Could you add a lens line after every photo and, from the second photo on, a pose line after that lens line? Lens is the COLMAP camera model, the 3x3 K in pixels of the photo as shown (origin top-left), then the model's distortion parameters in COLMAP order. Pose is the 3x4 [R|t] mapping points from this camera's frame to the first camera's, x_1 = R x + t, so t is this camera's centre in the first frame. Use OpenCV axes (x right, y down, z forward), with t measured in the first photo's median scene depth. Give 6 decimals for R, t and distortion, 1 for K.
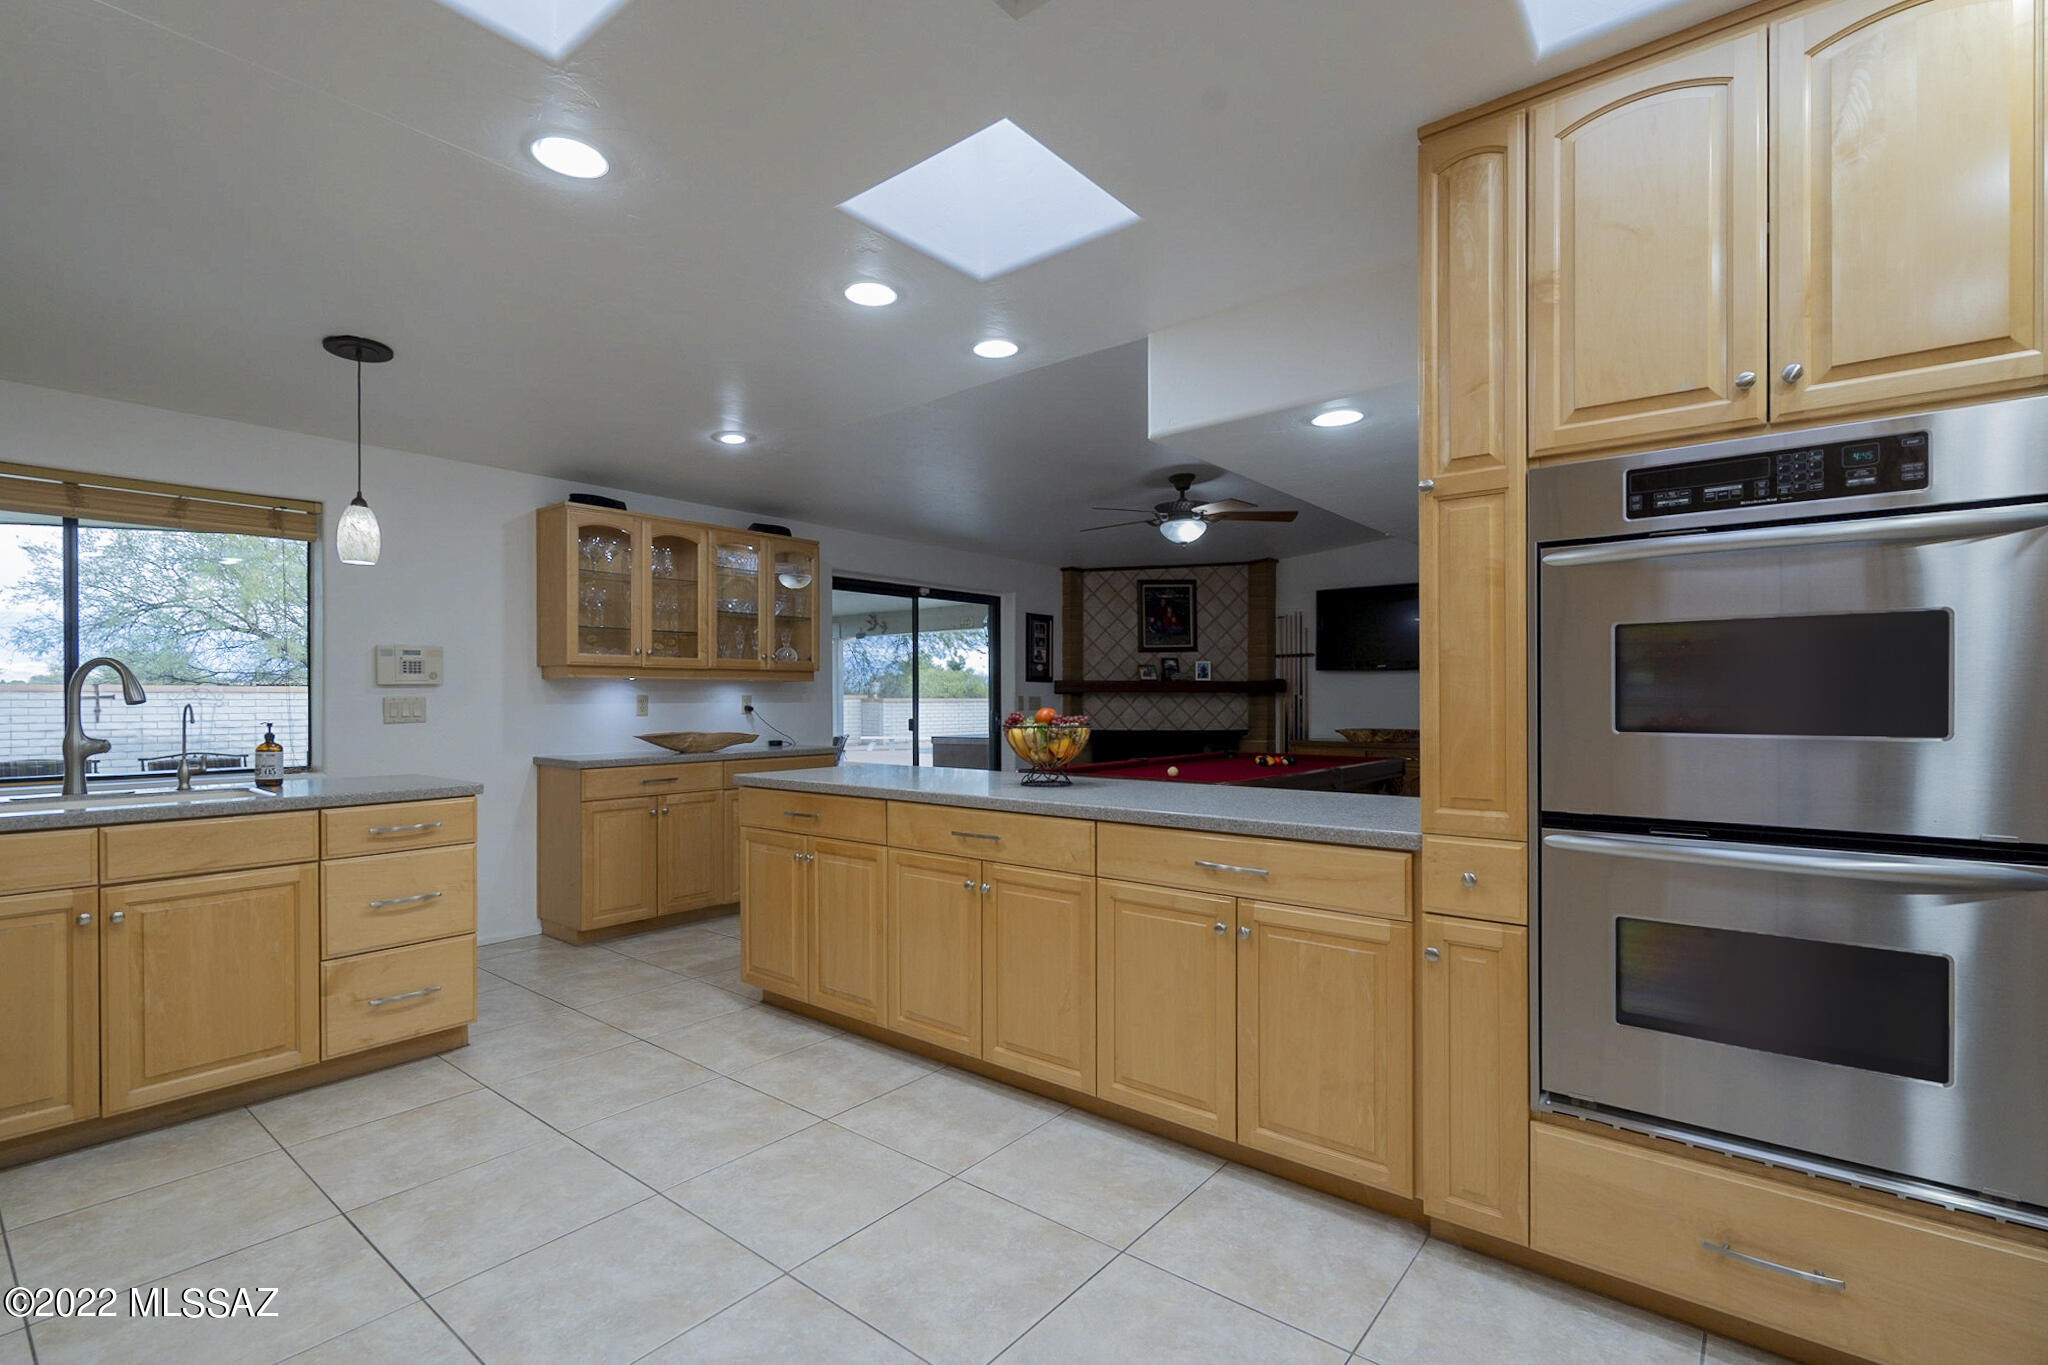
lens RADIAL K [[941.1, 0, 1036.0], [0, 941.1, 689.2], [0, 0, 1]] dist [0.002824, 0.000276]
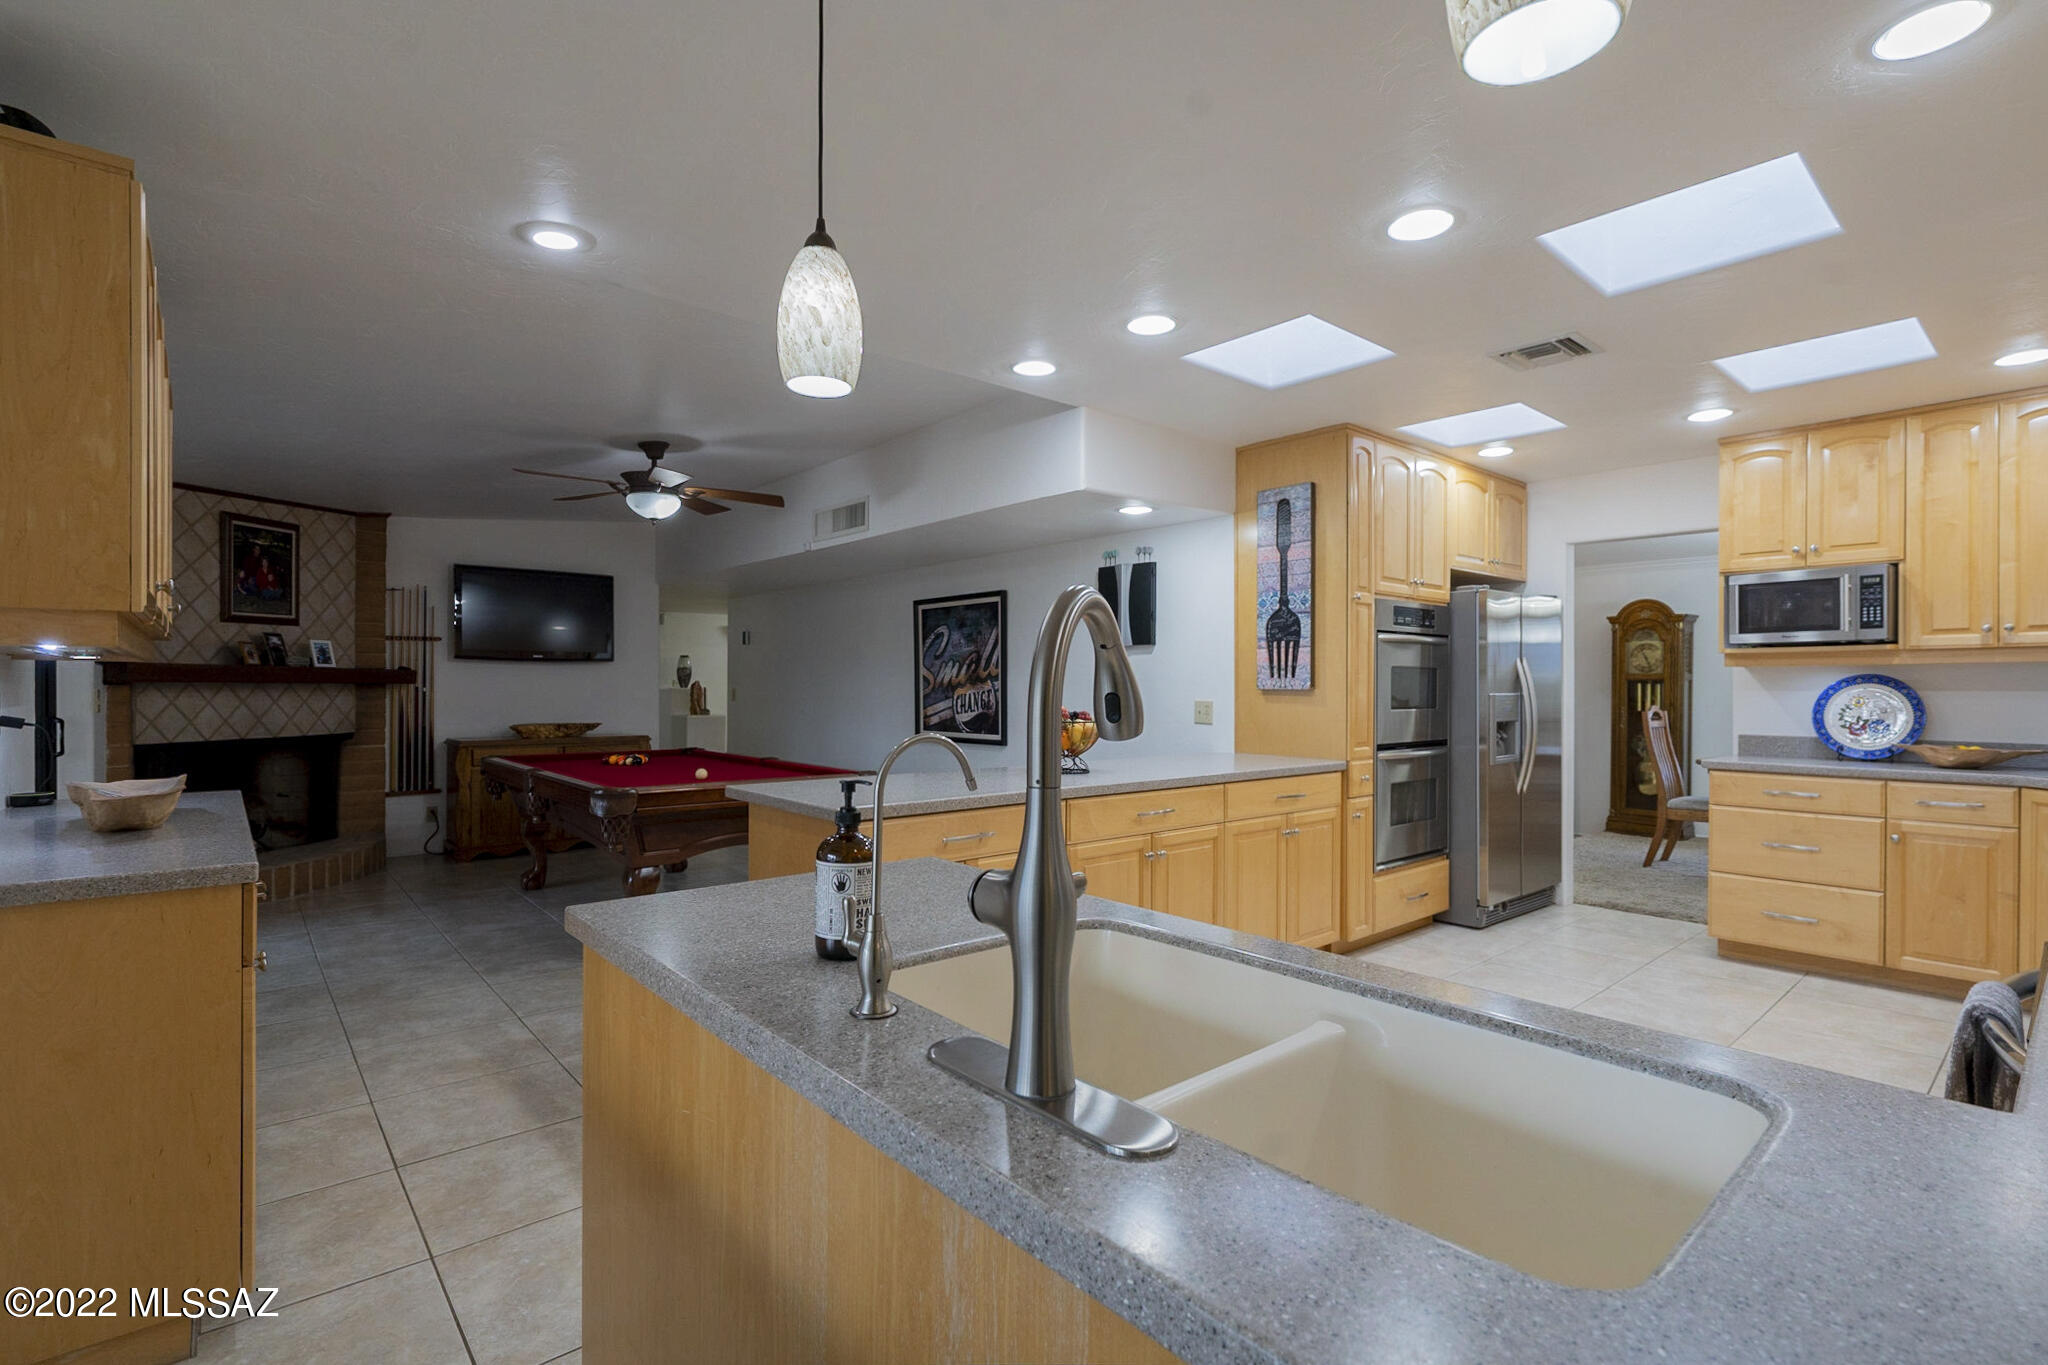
lens RADIAL K [[941.1, 0, 1036.0], [0, 941.1, 689.2], [0, 0, 1]] dist [0.002824, 0.000276]
pose [[0.174368, -0.001221, 0.984680, -0.442023], [-0.012677, 0.999914, 0.003485, -0.001498], [-0.984599, -0.013090, 0.174337, 0.328435]]
